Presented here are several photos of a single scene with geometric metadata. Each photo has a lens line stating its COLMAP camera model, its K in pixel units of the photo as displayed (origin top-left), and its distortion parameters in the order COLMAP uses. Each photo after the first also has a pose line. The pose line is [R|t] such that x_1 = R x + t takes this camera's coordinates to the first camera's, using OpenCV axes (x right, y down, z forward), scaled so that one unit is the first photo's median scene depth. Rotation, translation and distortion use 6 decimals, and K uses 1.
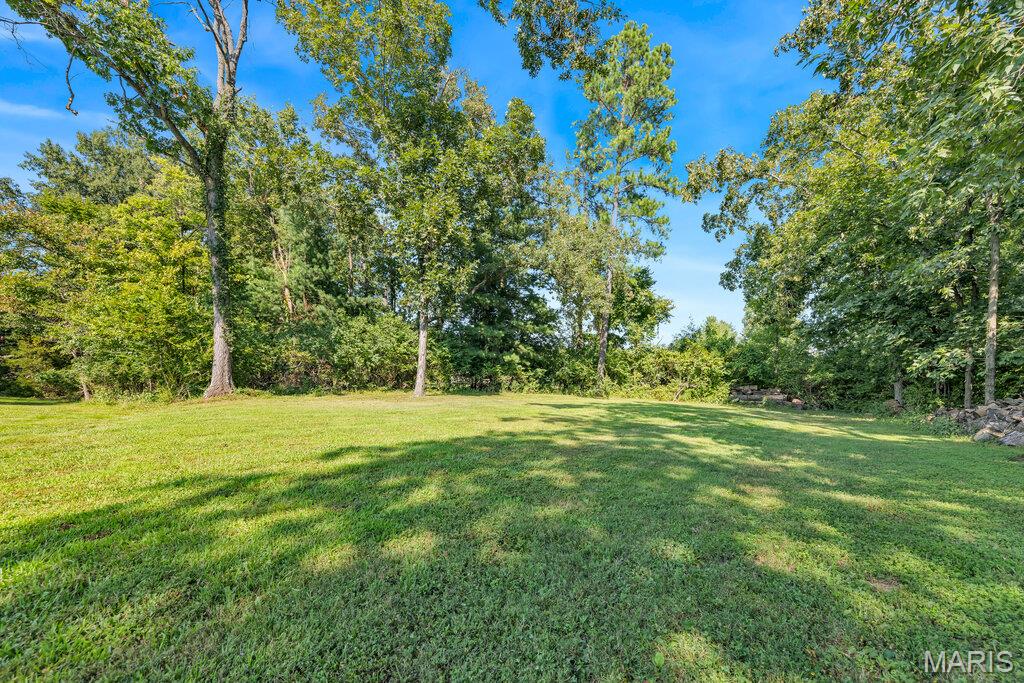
lens RADIAL K [[437.0, 0, 516.0], [0, 437.0, 399.1], [0, 0, 1]] dist [-0.003246, -0.000659]
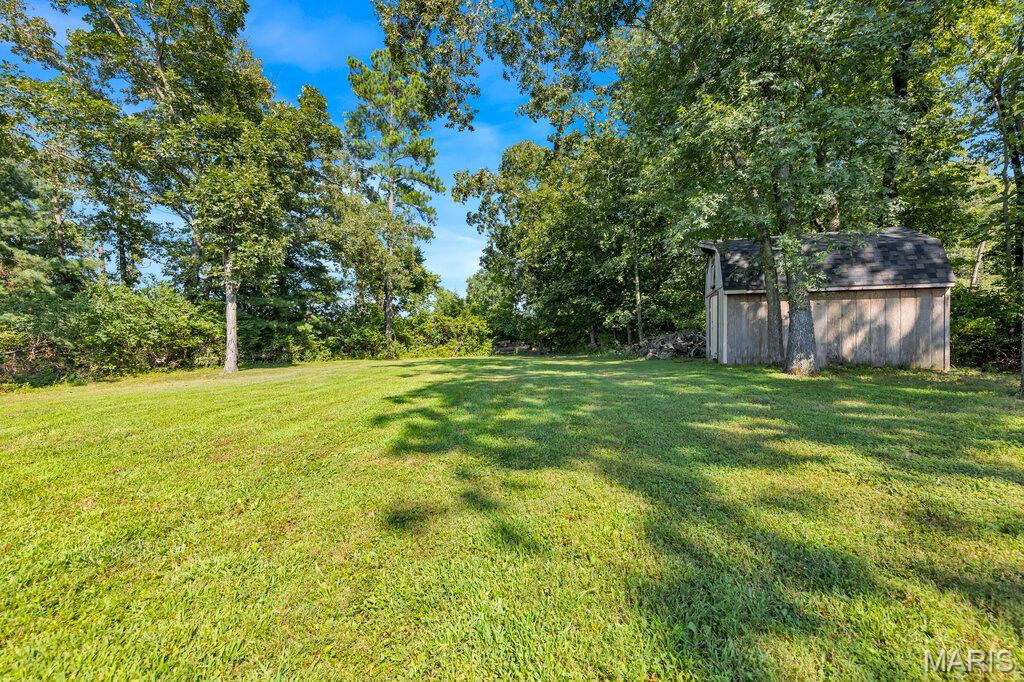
lens RADIAL K [[413.7, 0, 512.0], [0, 413.7, 341.0], [0, 0, 1]] dist [-0.000131, -0.000185]
pose [[0.816815, -0.061637, 0.573598, -0.179791], [0.090851, 0.995613, -0.022388, 0.001278], [-0.569702, 0.070398, 0.818831, -0.057398]]
